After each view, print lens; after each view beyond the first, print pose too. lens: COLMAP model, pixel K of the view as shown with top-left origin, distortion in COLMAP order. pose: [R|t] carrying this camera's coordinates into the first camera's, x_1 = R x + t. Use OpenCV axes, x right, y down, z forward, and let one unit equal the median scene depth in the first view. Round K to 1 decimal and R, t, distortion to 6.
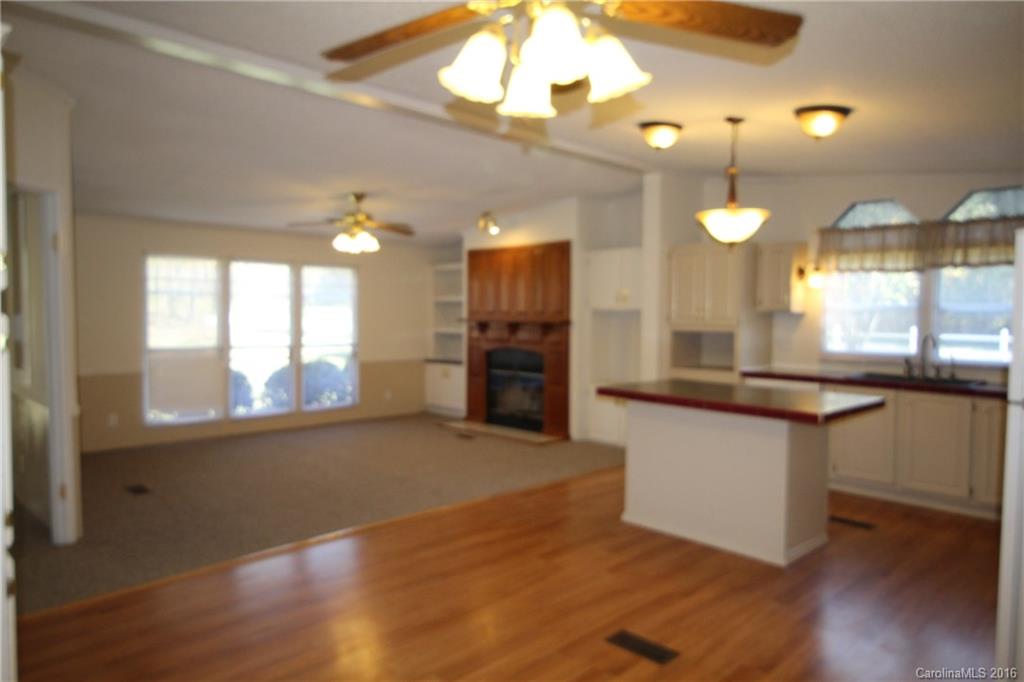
lens RADIAL K [[678.6, 0, 512.1], [0, 678.6, 336.3], [0, 0, 1]] dist [0.001897, 0.001051]
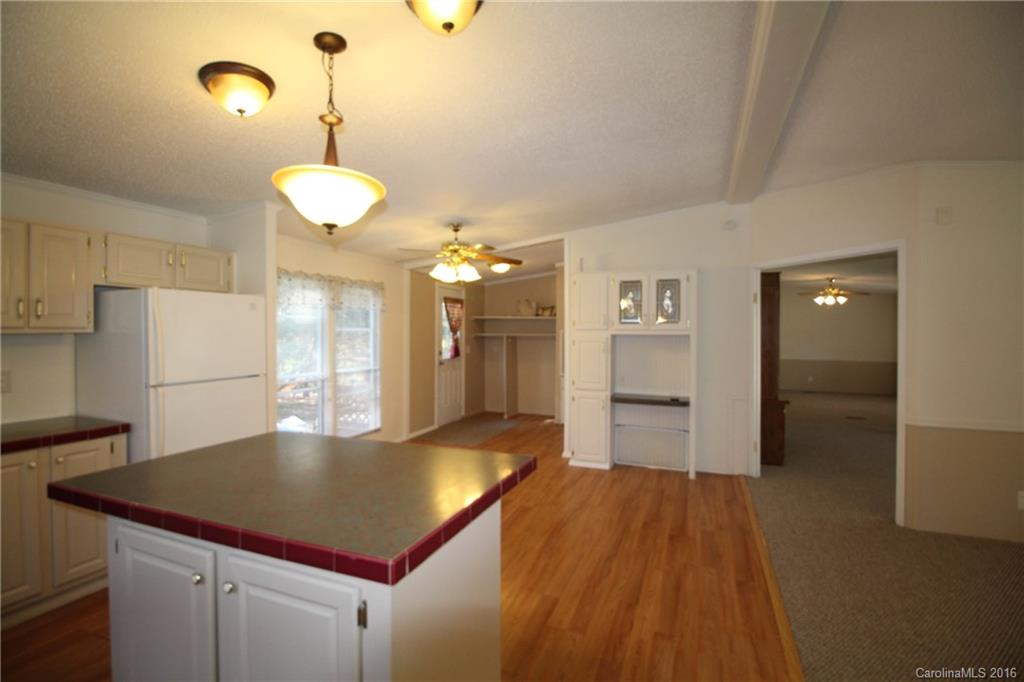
lens RADIAL K [[473.3, 0, 513.0], [0, 473.3, 335.6], [0, 0, 1]] dist [-0.003743, -0.008921]
pose [[-0.915551, -0.006683, -0.402145, 0.217235], [-0.024231, 0.998962, 0.038563, -0.035774], [0.401470, 0.045051, -0.914763, 0.941818]]
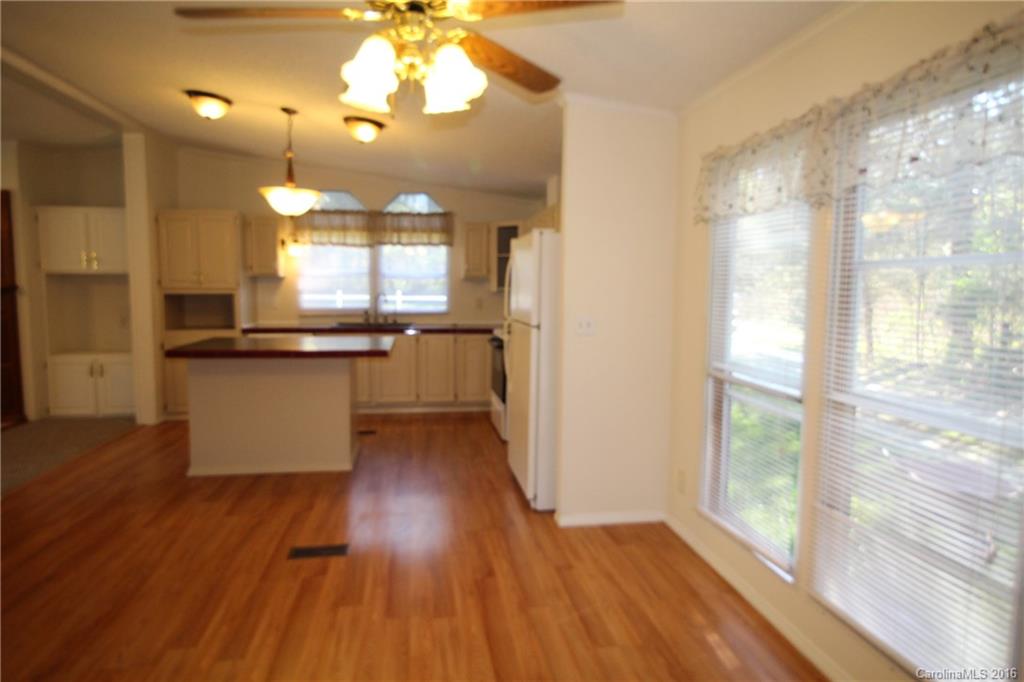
lens RADIAL K [[602.3, 0, 513.7], [0, 602.3, 336.5], [0, 0, 1]] dist [-0.000779, -0.000237]
pose [[0.575937, -0.075972, 0.813956, -0.204278], [0.025447, 0.996856, 0.075037, 0.000958], [-0.817098, -0.022504, 0.576060, 0.047004]]
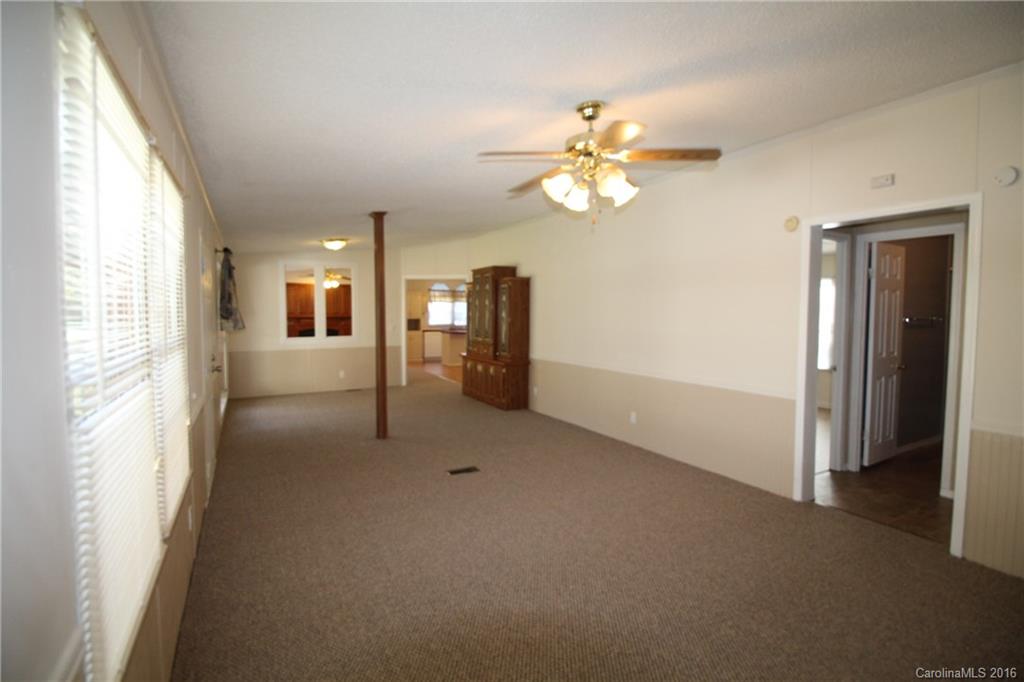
lens RADIAL K [[473.3, 0, 513.0], [0, 473.3, 335.6], [0, 0, 1]] dist [-0.003743, -0.008921]
pose [[0.261820, -0.053400, 0.963638, -1.711256], [0.032966, 0.998380, 0.046368, -0.015930], [-0.964554, 0.019627, 0.263156, -0.062323]]
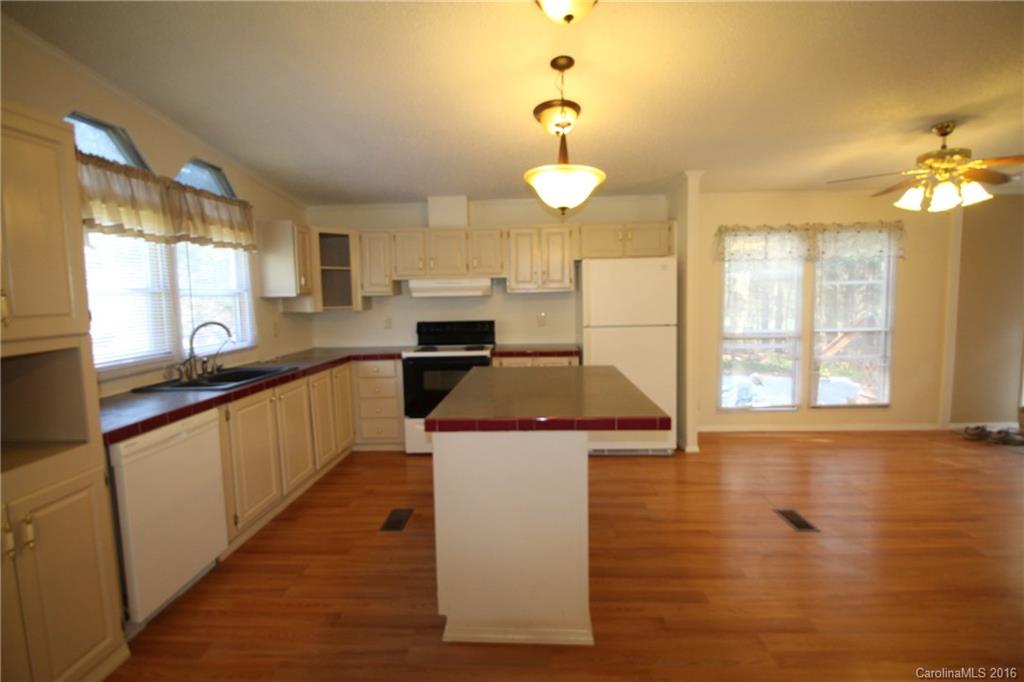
lens RADIAL K [[490.0, 0, 511.8], [0, 490.0, 334.0], [0, 0, 1]] dist [-0.008629, -0.001036]
pose [[-0.678815, -0.055398, 0.732216, -0.061782], [0.041419, 0.992674, 0.113501, -0.034548], [-0.733140, 0.107374, -0.671548, 0.937483]]
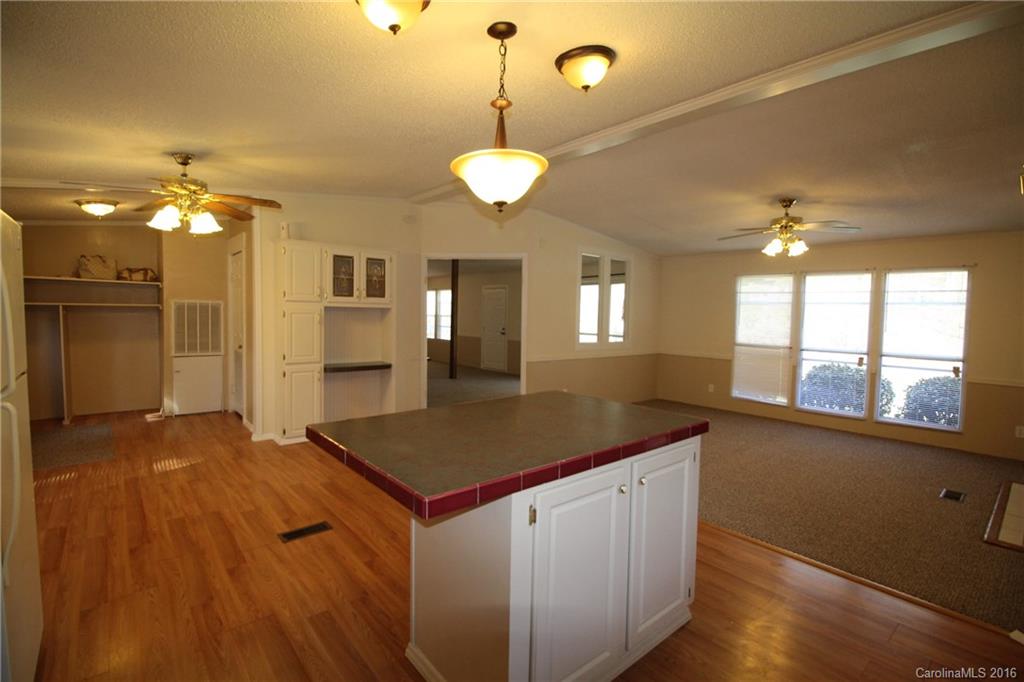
lens RADIAL K [[474.1, 0, 512.0], [0, 474.1, 341.0], [0, 0, 1]] dist [0.001112, -0.016516]
pose [[-0.069429, 0.051863, -0.996238, 0.518847], [-0.057091, 0.996804, 0.055871, -0.016583], [0.995952, 0.060755, -0.066247, 0.665833]]
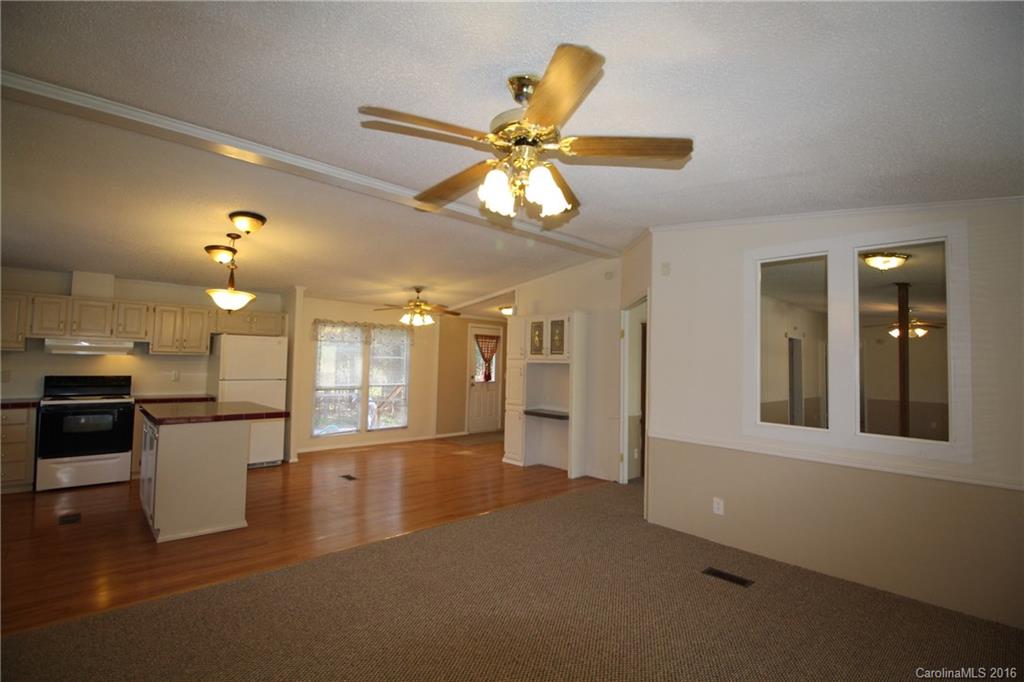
lens RADIAL K [[474.1, 0, 512.0], [0, 474.1, 341.0], [0, 0, 1]] dist [0.001112, -0.016516]
pose [[-0.999045, -0.027175, 0.034214, -0.238183], [-0.027531, 0.999571, -0.009974, -0.047718], [-0.033928, -0.010907, -0.999365, 1.315561]]
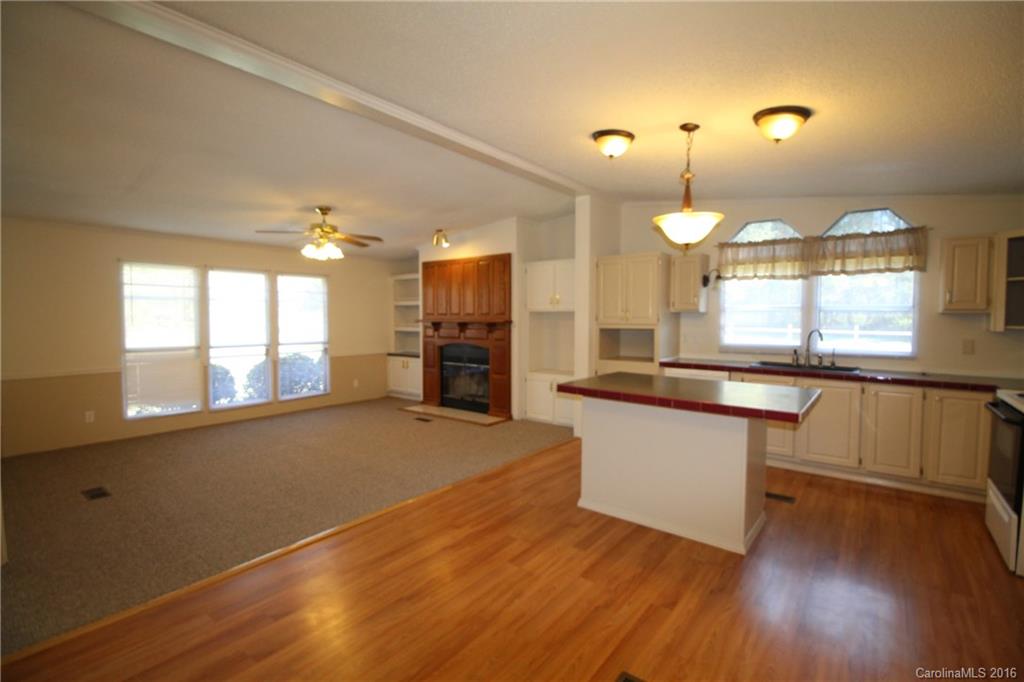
lens RADIAL K [[473.3, 0, 513.0], [0, 473.3, 335.6], [0, 0, 1]] dist [-0.003743, -0.008921]
pose [[0.991036, -0.011356, 0.133111, -0.026372], [0.010179, 0.999903, 0.009520, -0.005046], [-0.133206, -0.008080, 0.991055, 0.196366]]
